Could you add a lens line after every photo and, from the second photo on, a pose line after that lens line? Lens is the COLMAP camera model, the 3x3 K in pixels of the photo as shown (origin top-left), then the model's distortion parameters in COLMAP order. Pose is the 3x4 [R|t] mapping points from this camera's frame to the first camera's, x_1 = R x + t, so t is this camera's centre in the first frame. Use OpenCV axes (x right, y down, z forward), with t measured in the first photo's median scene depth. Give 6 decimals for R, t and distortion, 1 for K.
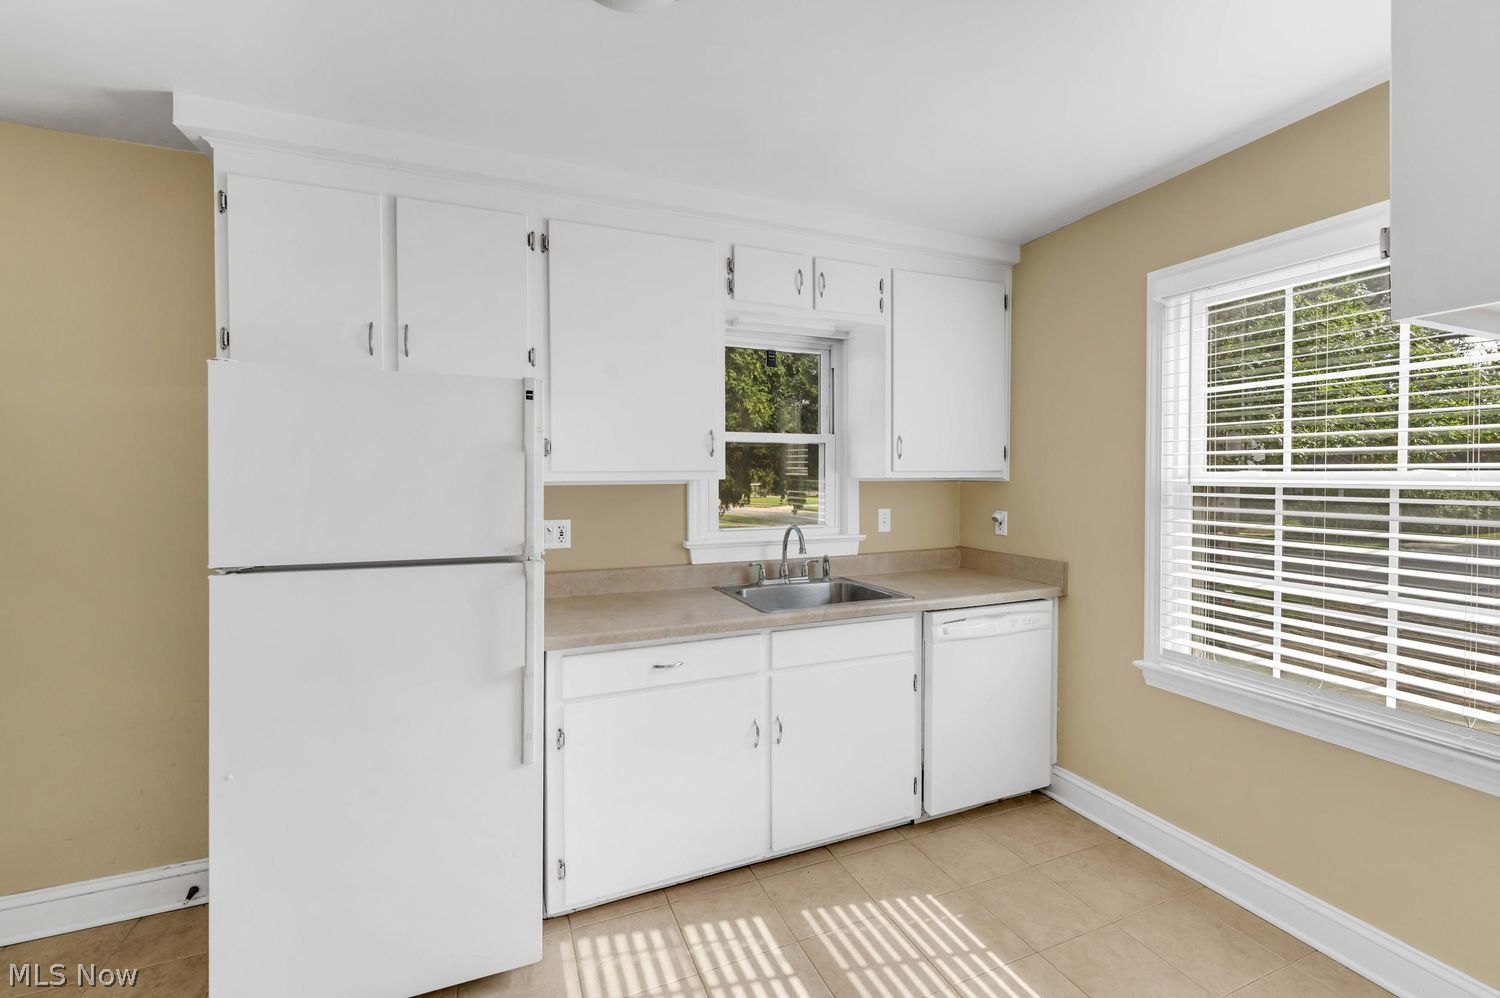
lens RADIAL K [[622.3, 0, 756.1], [0, 622.3, 484.5], [0, 0, 1]] dist [-0.003969, 0.000207]
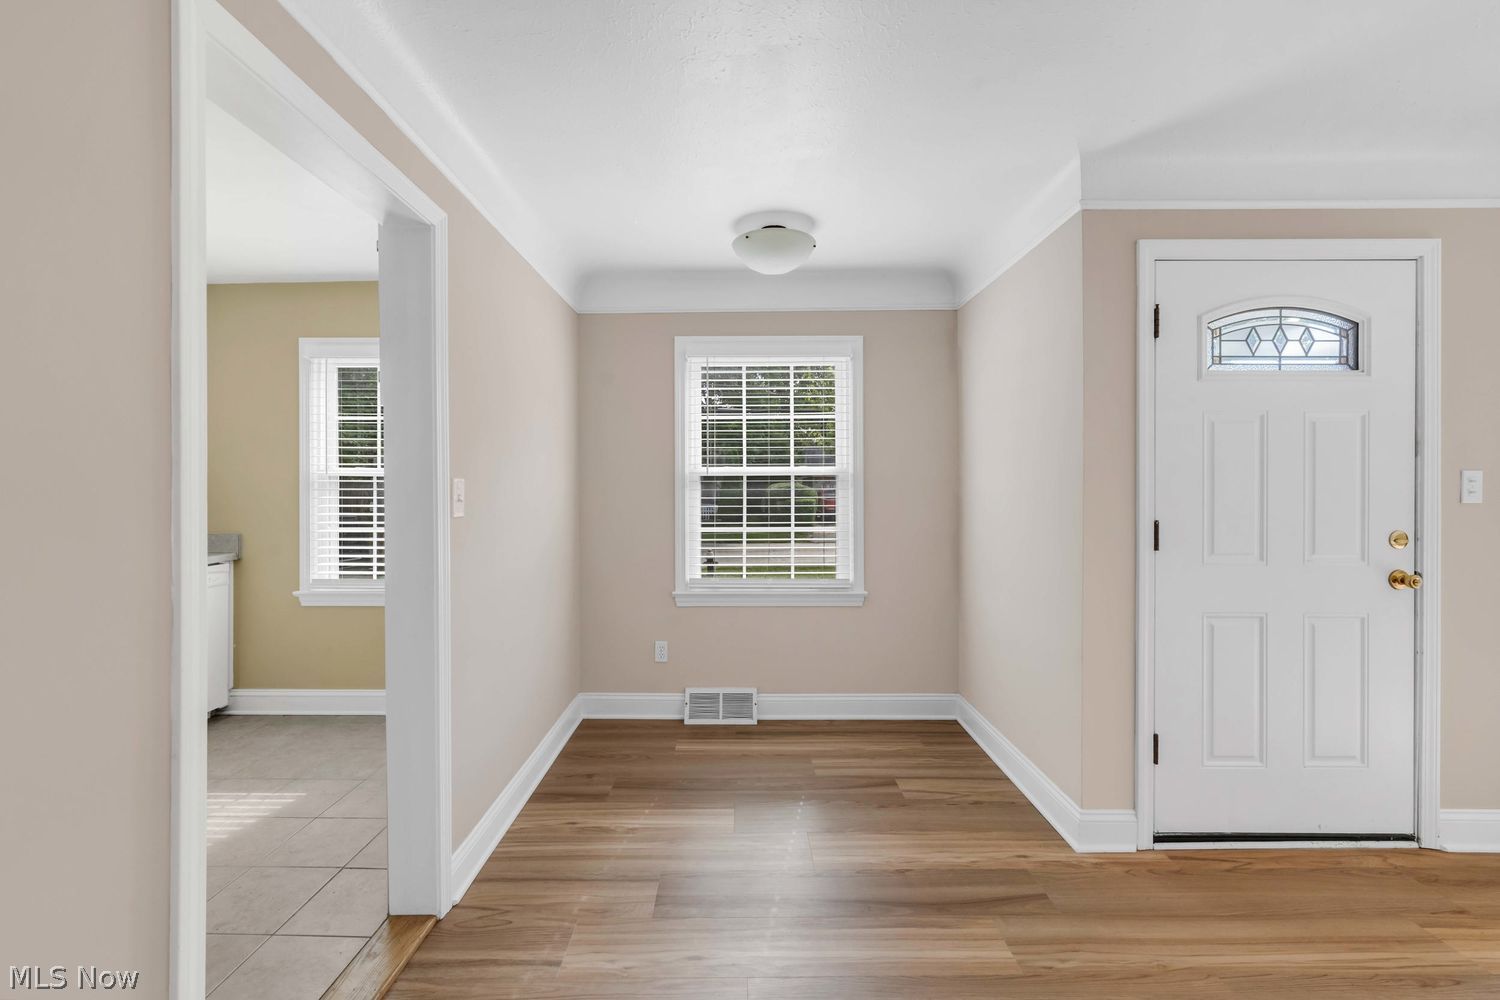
lens RADIAL K [[600.7, 0, 741.5], [0, 600.7, 488.8], [0, 0, 1]] dist [-0.004001, -0.000571]
pose [[0.401472, -0.004282, 0.915861, -0.302668], [0.011384, 0.999935, -0.000316, 0.048492], [-0.915801, 0.010553, 0.401495, -0.618857]]
